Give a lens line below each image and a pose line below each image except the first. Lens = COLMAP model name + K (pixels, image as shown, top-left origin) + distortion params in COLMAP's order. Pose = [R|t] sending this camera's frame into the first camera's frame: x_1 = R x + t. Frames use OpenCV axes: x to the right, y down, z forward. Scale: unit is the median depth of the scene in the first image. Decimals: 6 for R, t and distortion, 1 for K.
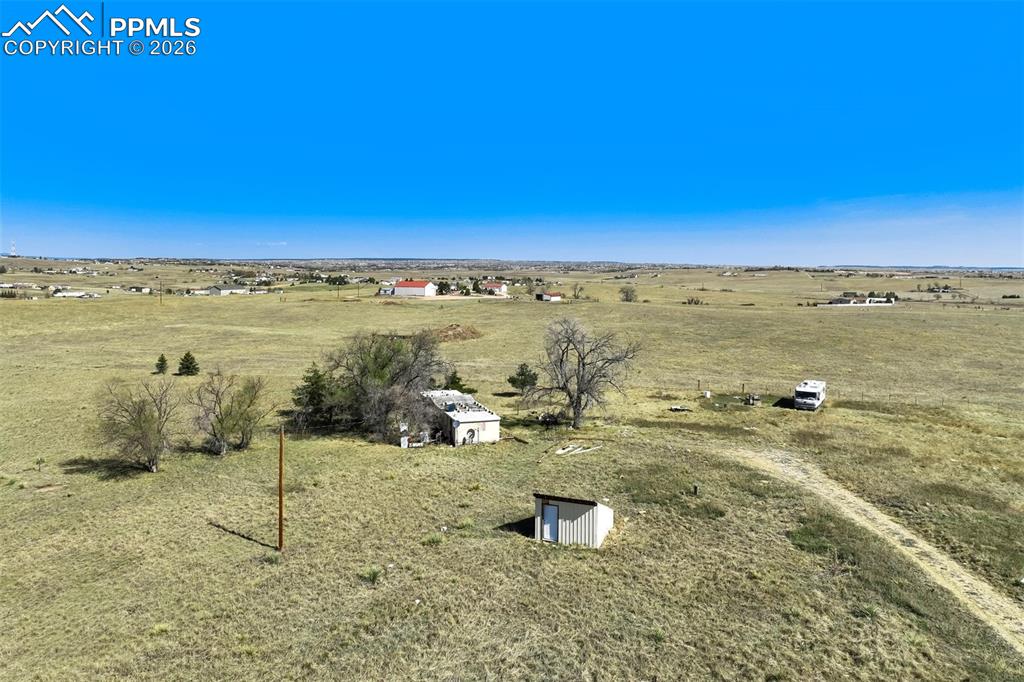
lens RADIAL K [[718.8, 0, 516.2], [0, 718.8, 295.0], [0, 0, 1]] dist [0.005287, 0.004038]
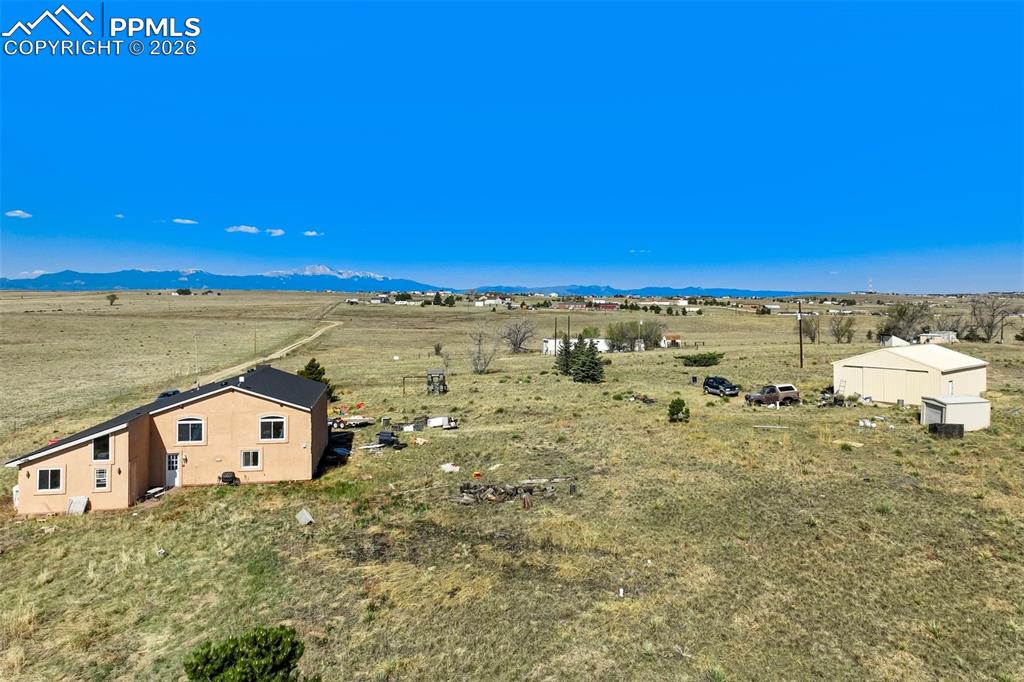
lens RADIAL K [[718.8, 0, 516.2], [0, 718.8, 295.0], [0, 0, 1]] dist [0.005287, 0.004038]
pose [[0.478764, -0.016233, -0.877794, 0.187513], [-0.027637, 0.999055, -0.033549, 0.020845], [0.877509, 0.040322, 0.477863, -0.186350]]
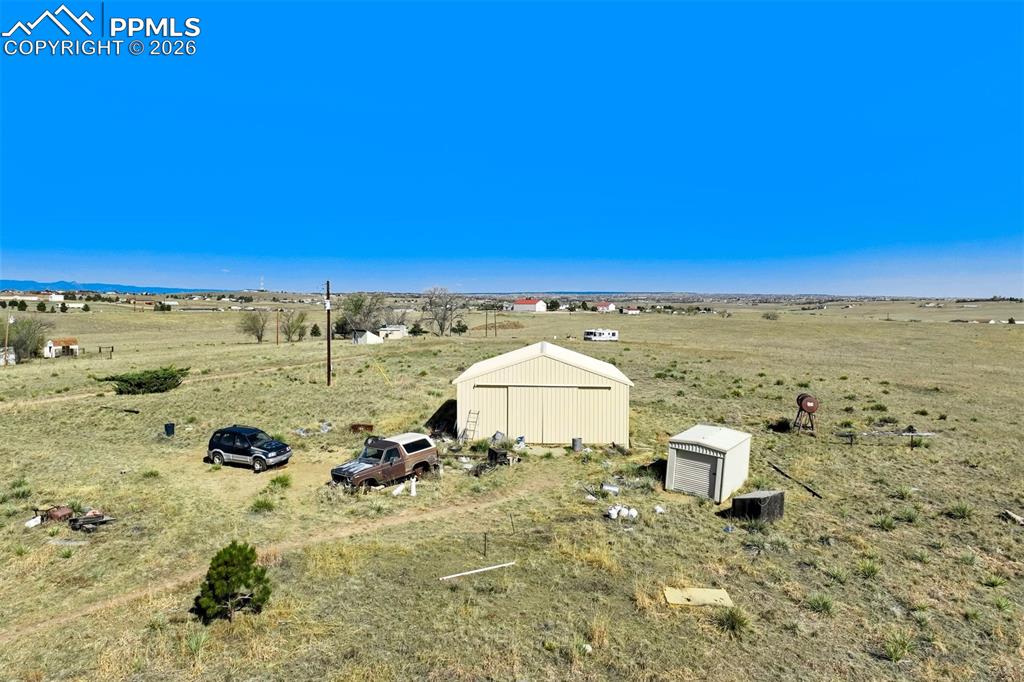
lens RADIAL K [[718.8, 0, 516.2], [0, 718.8, 295.0], [0, 0, 1]] dist [0.005287, 0.004038]
pose [[0.963484, -0.003504, -0.267744, 0.122314], [-0.009071, 0.998913, -0.045716, 0.021670], [0.267613, 0.046475, 0.962405, -0.140060]]
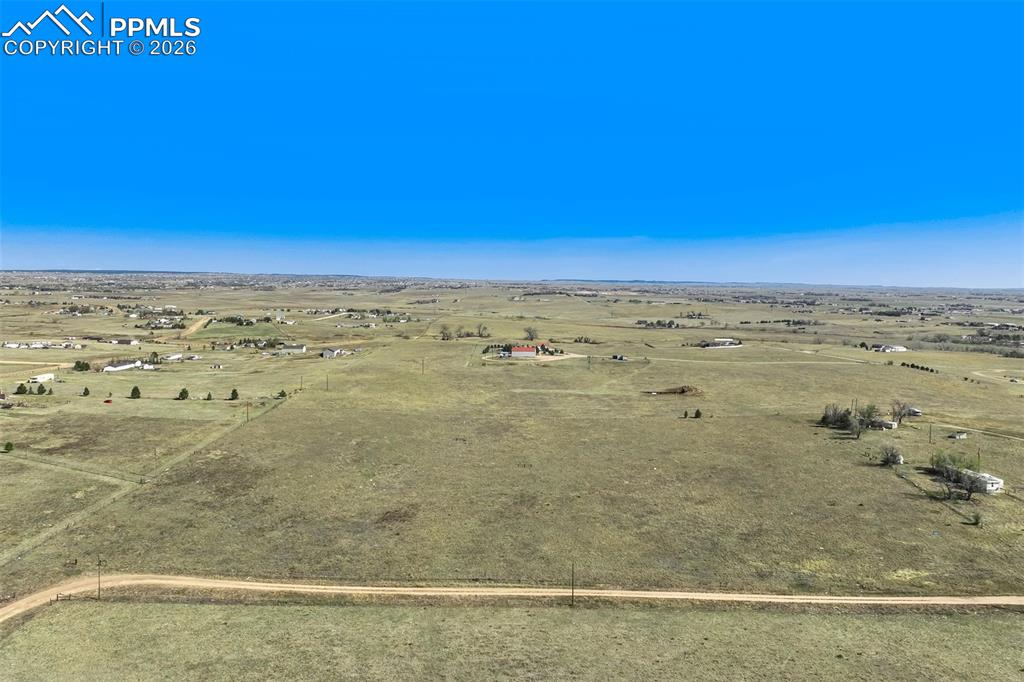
lens RADIAL K [[718.8, 0, 516.2], [0, 718.8, 295.0], [0, 0, 1]] dist [0.005287, 0.004038]
pose [[0.932749, -0.005090, 0.360489, -0.525019], [0.011078, 0.999833, -0.014546, -0.080681], [-0.360355, 0.017561, 0.932650, -0.322768]]
